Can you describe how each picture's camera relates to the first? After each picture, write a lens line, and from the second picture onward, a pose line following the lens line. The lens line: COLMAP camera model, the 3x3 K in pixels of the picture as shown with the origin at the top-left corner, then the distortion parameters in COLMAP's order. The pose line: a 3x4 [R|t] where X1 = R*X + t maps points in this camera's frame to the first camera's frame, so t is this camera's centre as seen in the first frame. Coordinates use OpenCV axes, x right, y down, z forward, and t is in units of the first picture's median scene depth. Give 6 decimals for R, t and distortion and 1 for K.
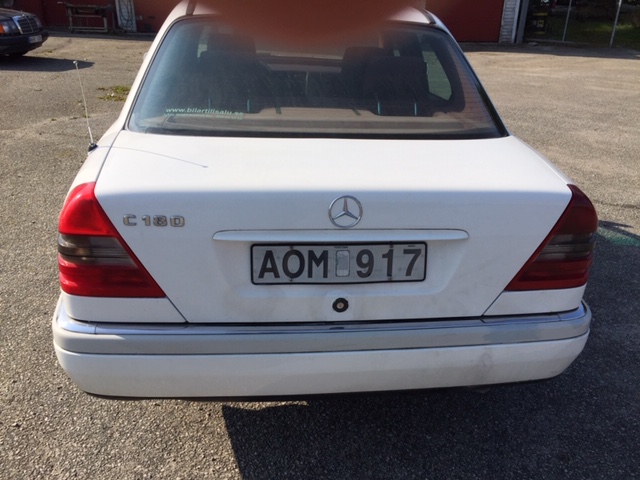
lens RADIAL K [[543.9, 0, 320.1], [0, 543.9, 239.2], [0, 0, 1]] dist [0.067125, -0.097496]
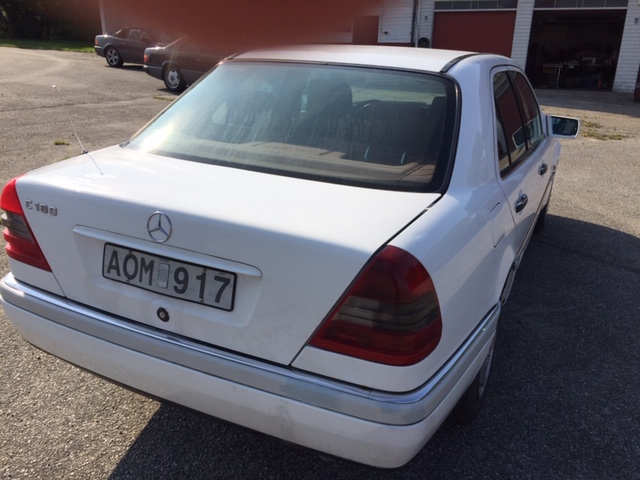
lens RADIAL K [[543.9, 0, 319.0], [0, 543.9, 241.0], [0, 0, 1]] dist [0.067125, -0.097496]
pose [[0.854027, 0.178545, -0.488631, 0.823067], [-0.219135, 0.975332, -0.026618, -0.061283], [0.471824, 0.129808, 0.872085, 0.185221]]
